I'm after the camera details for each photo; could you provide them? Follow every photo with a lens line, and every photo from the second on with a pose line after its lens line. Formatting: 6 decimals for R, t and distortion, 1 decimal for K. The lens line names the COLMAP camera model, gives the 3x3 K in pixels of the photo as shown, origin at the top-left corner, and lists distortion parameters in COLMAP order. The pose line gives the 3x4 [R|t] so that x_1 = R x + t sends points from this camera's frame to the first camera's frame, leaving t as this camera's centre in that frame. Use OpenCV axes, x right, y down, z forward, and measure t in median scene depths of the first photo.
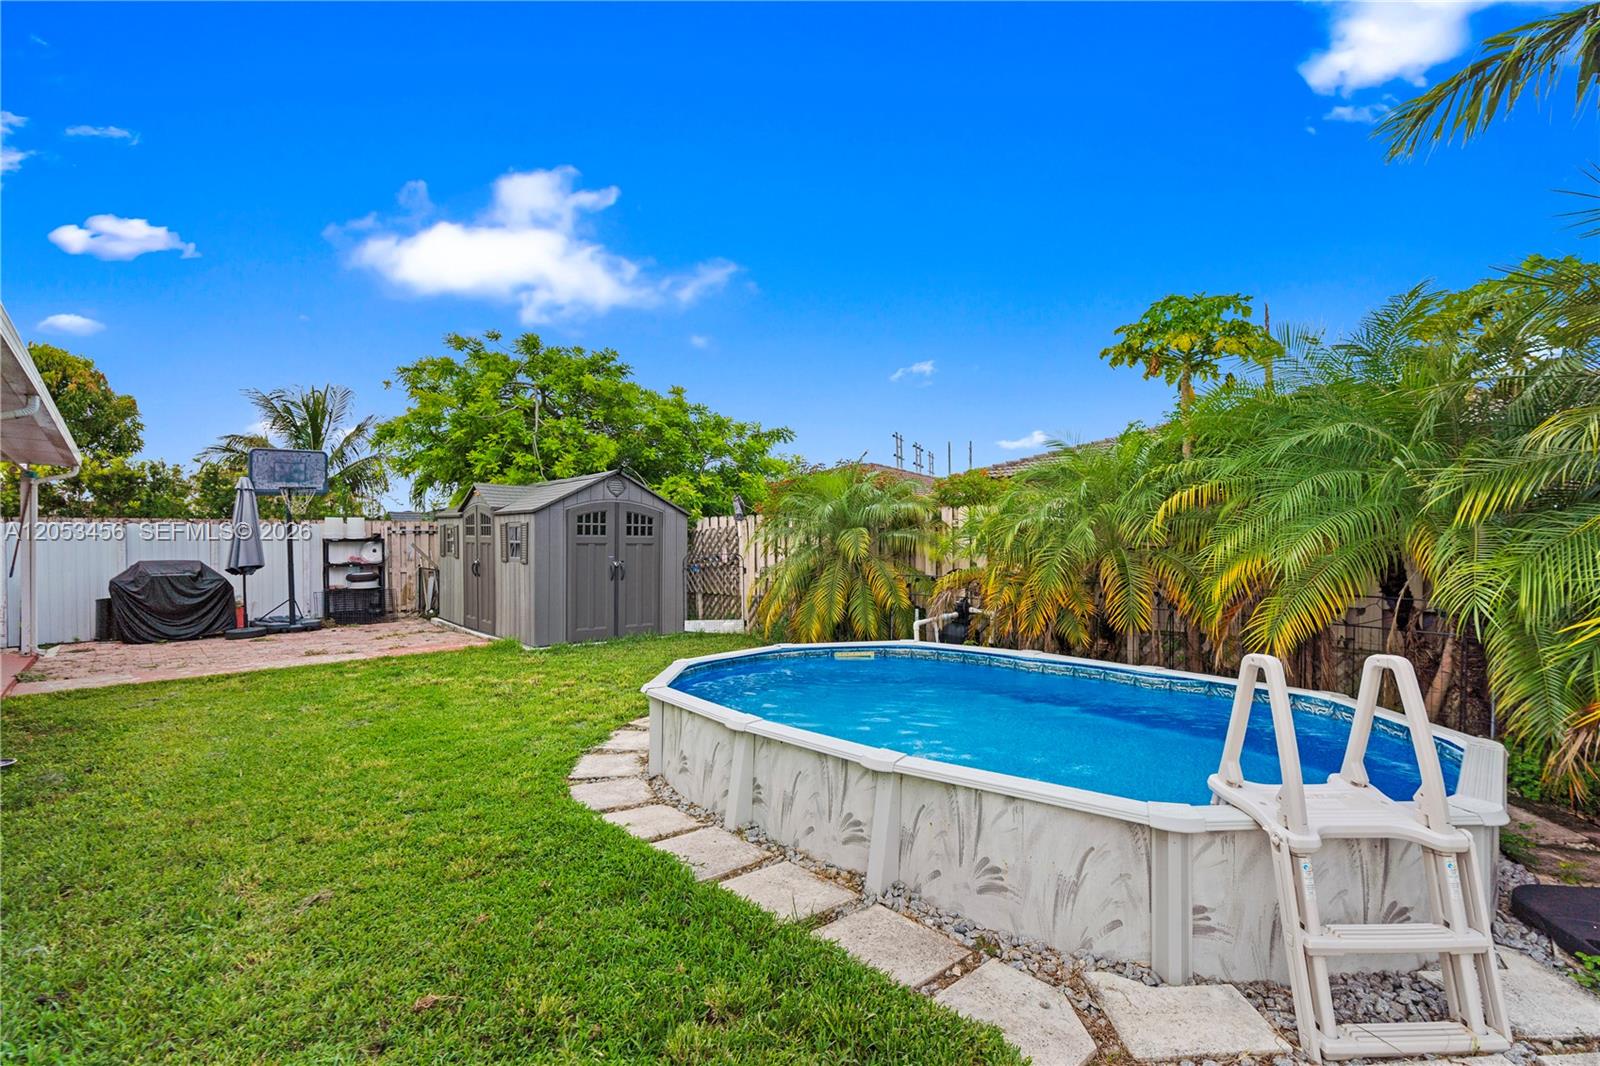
lens RADIAL K [[711.9, 0, 813.3], [0, 711.9, 539.6], [0, 0, 1]] dist [-0.000627, 0.000054]
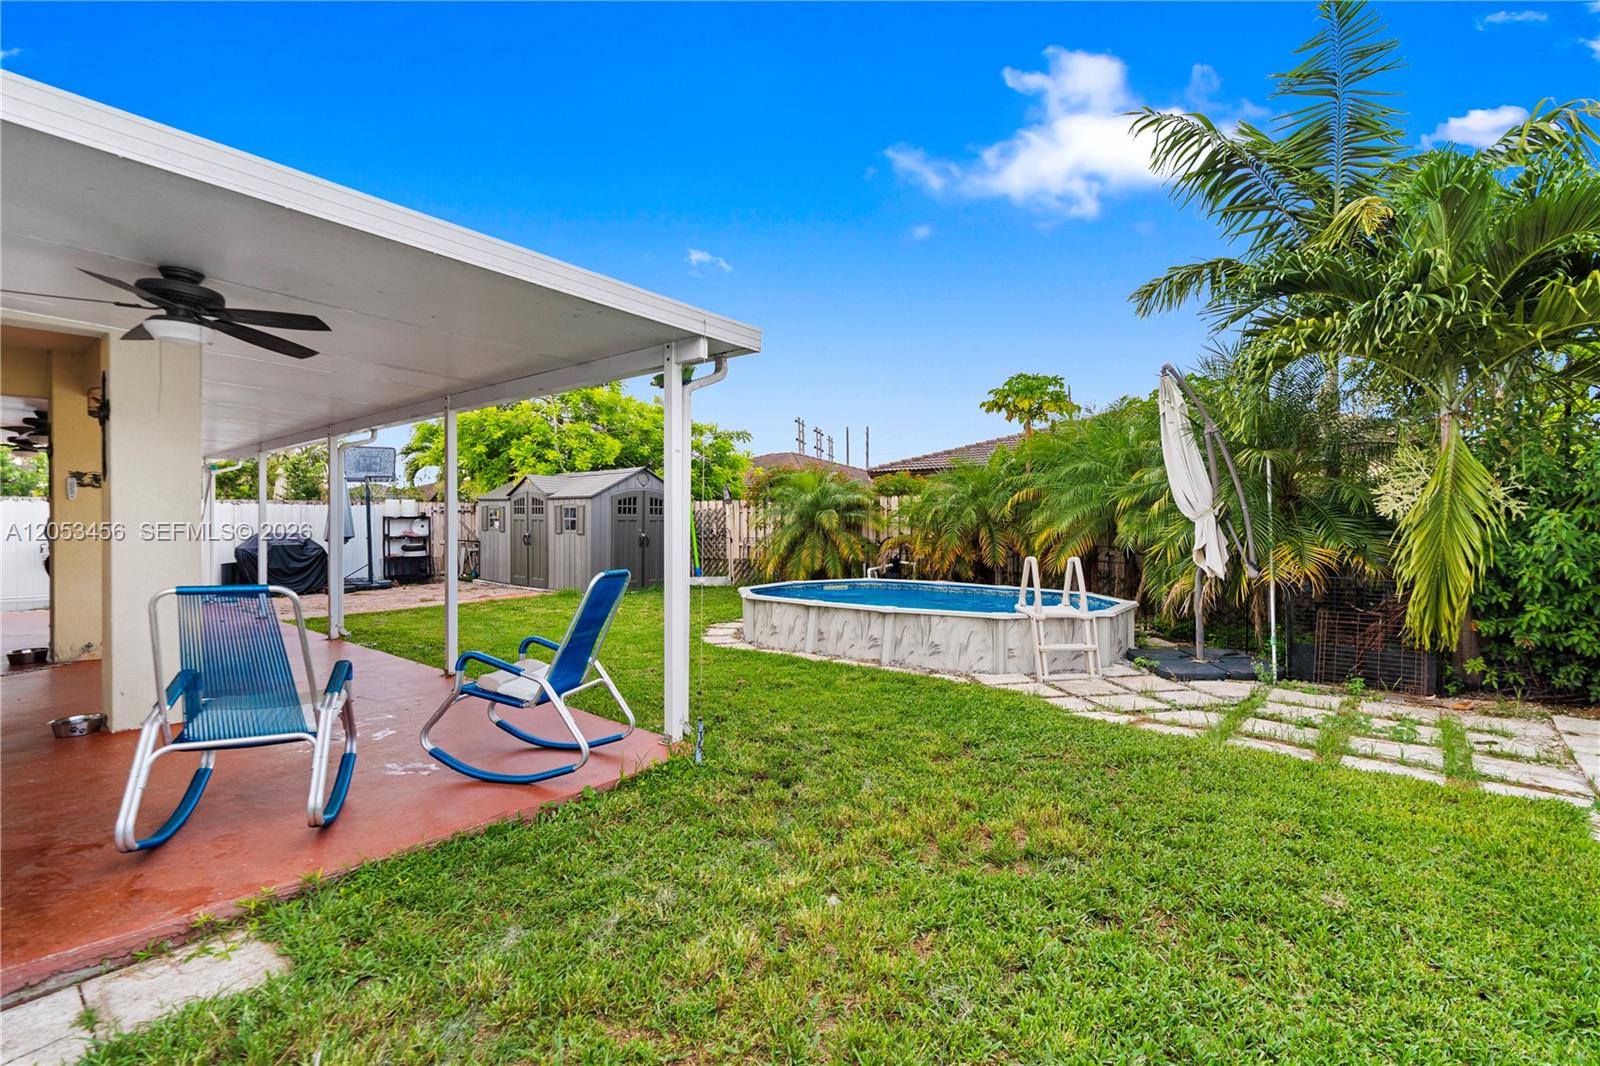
lens RADIAL K [[711.9, 0, 790.8], [0, 711.9, 525.2], [0, 0, 1]] dist [-0.000627, 0.000054]
pose [[0.993169, 0.001170, 0.116683, -0.185738], [-0.002037, 0.999971, 0.007314, 0.005216], [-0.116671, -0.007502, 0.993142, -0.486793]]
